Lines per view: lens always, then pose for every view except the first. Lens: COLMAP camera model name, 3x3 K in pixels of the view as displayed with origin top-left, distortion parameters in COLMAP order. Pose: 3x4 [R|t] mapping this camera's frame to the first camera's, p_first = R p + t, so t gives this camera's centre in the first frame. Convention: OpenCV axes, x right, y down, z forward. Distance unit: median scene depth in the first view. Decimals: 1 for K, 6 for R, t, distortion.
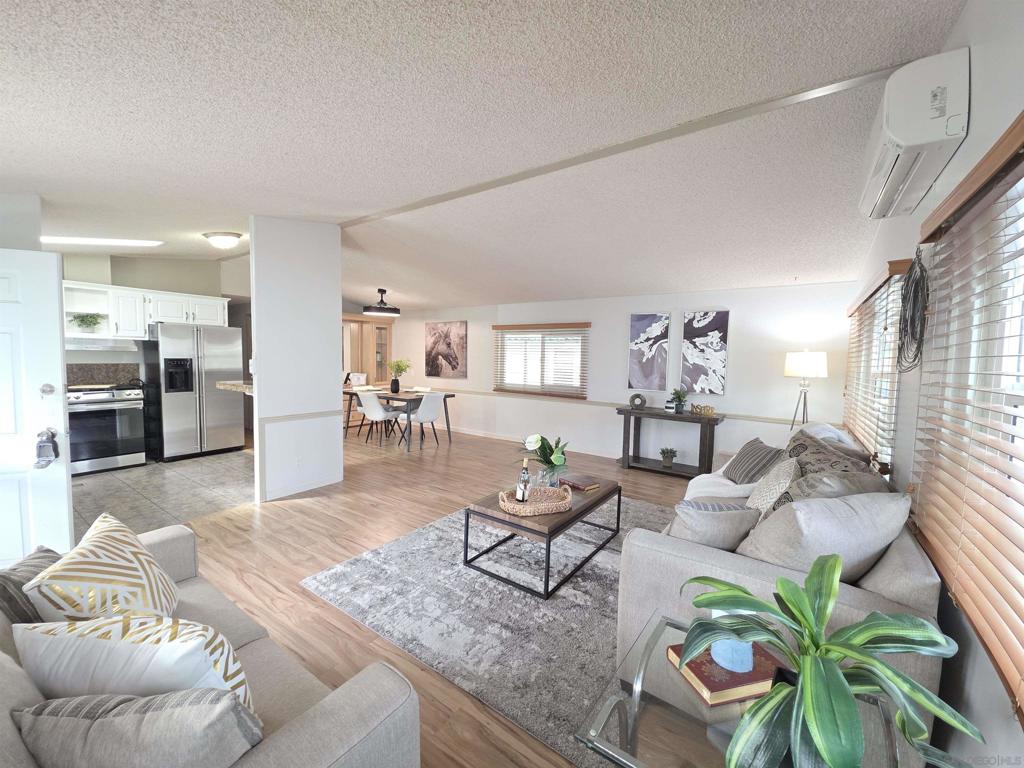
lens RADIAL K [[408.1, 0, 509.1], [0, 408.1, 381.6], [0, 0, 1]] dist [0.018520, -0.010811]
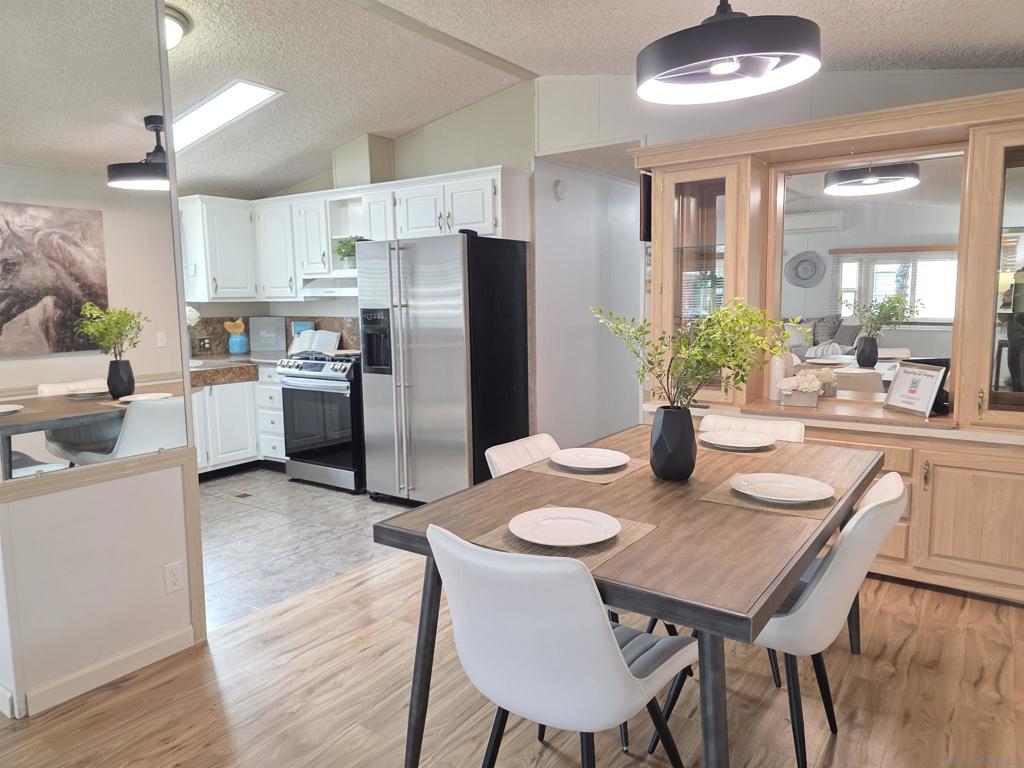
lens RADIAL K [[683.9, 0, 512.0], [0, 683.9, 384.0], [0, 0, 1]] dist [0.001629, 0.000269]
pose [[0.001902, 0.094829, -0.995492, 0.034341], [-0.055807, 0.993952, 0.094576, -0.038784], [0.998440, 0.055376, 0.007182, 0.878690]]
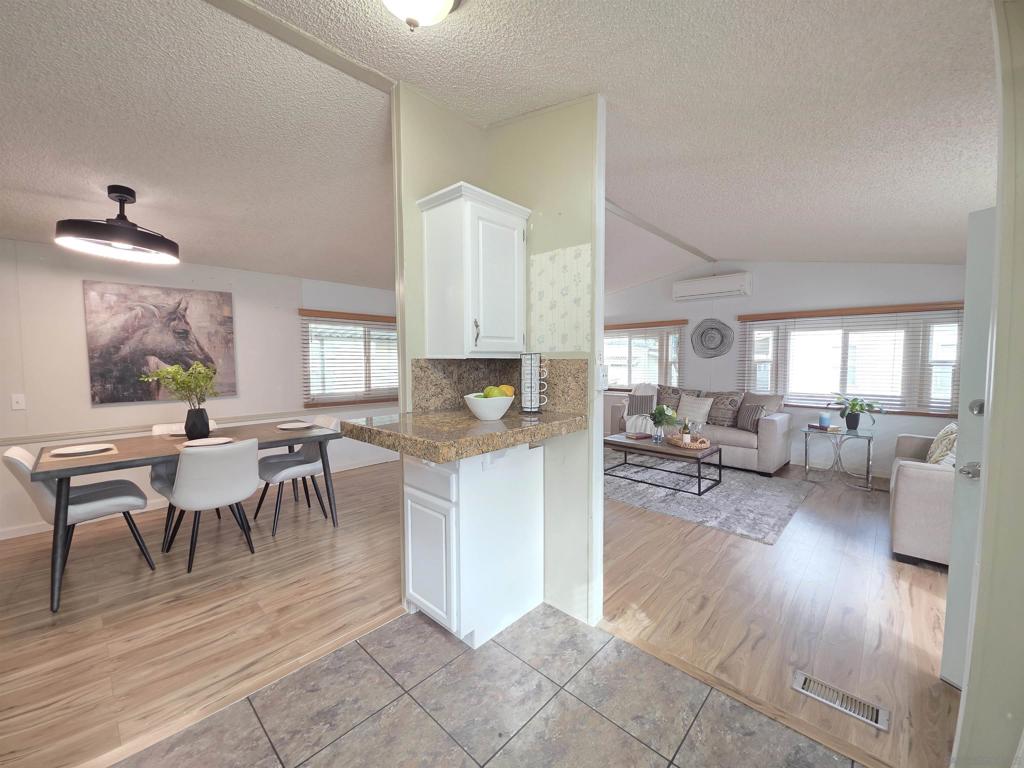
lens RADIAL K [[408.1, 0, 509.1], [0, 408.1, 381.6], [0, 0, 1]] dist [0.018520, -0.010811]
pose [[0.142250, -0.074830, 0.986998, -0.644485], [0.068814, 0.995473, 0.065555, -0.040387], [-0.987436, 0.058594, 0.146755, 0.569813]]
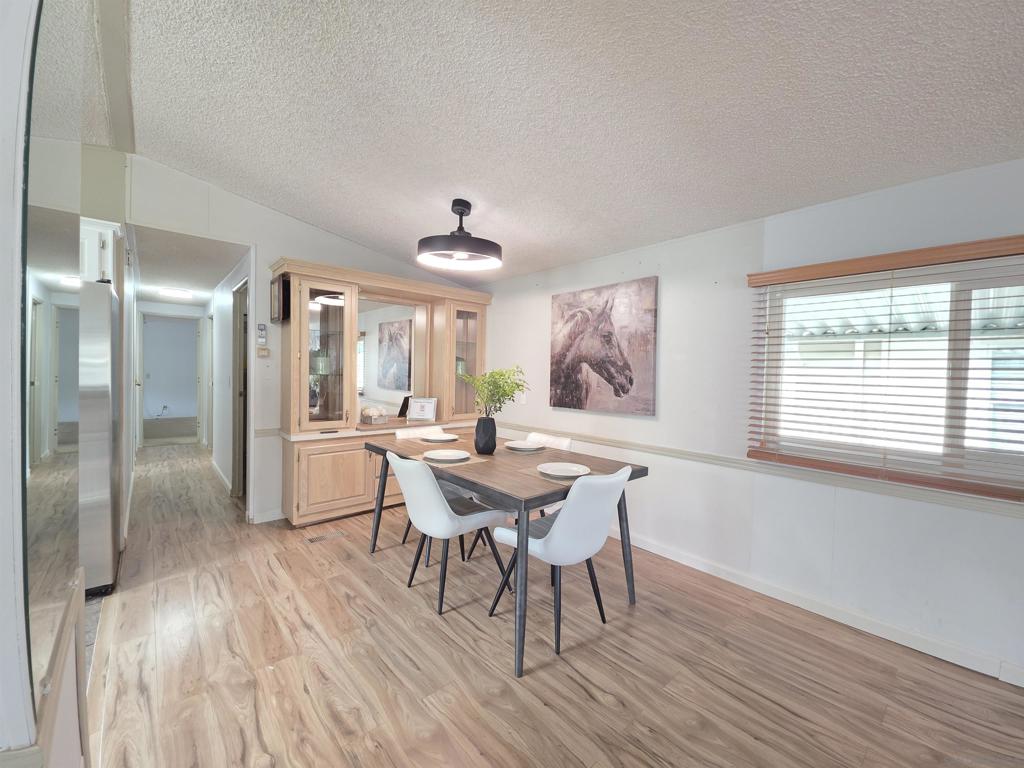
lens RADIAL K [[408.1, 0, 509.1], [0, 408.1, 381.6], [0, 0, 1]] dist [0.018520, -0.010811]
pose [[0.972846, 0.008186, -0.231307, -0.160045], [-0.019017, 0.998822, -0.044635, -0.023140], [0.230670, 0.047821, 0.971856, 0.594545]]
